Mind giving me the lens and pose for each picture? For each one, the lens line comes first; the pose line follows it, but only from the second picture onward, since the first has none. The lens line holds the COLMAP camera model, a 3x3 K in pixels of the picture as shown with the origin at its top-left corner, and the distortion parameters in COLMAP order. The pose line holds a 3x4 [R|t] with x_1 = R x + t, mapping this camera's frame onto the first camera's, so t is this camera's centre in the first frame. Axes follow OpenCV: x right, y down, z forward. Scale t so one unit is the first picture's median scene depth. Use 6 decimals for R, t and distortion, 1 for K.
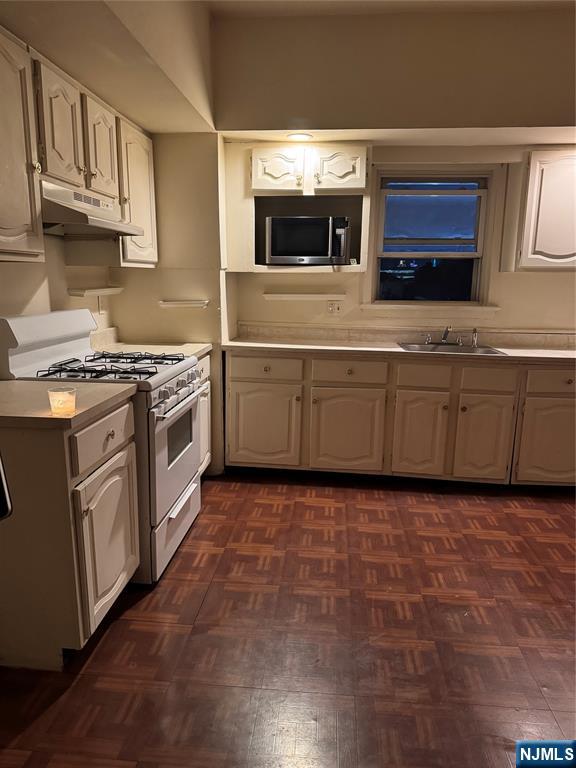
lens RADIAL K [[546.5, 0, 279.7], [0, 546.5, 389.4], [0, 0, 1]] dist [0.046521, -0.083295]
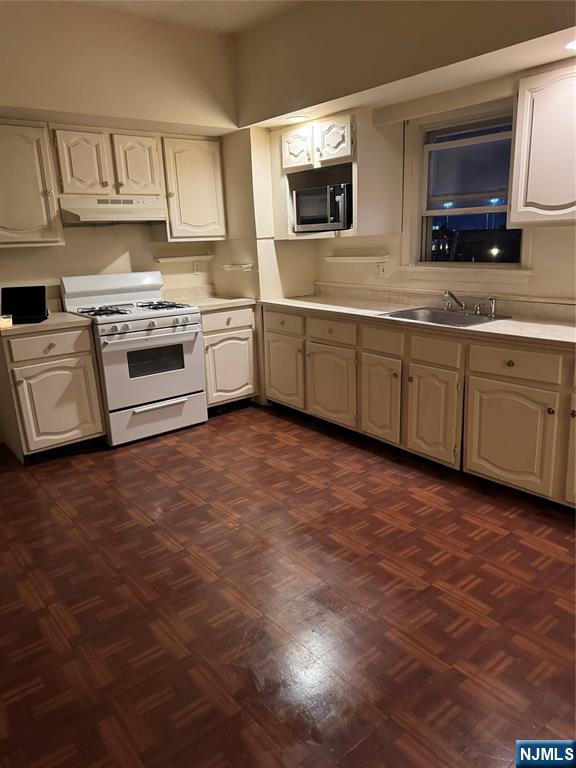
lens RADIAL K [[546.5, 0, 279.7], [0, 546.5, 389.4], [0, 0, 1]] dist [0.046521, -0.083295]
pose [[0.689841, 0.159917, -0.706078, 0.852586], [-0.100489, 0.987008, 0.125366, -0.043626], [0.716953, -0.015530, 0.696948, 0.165726]]
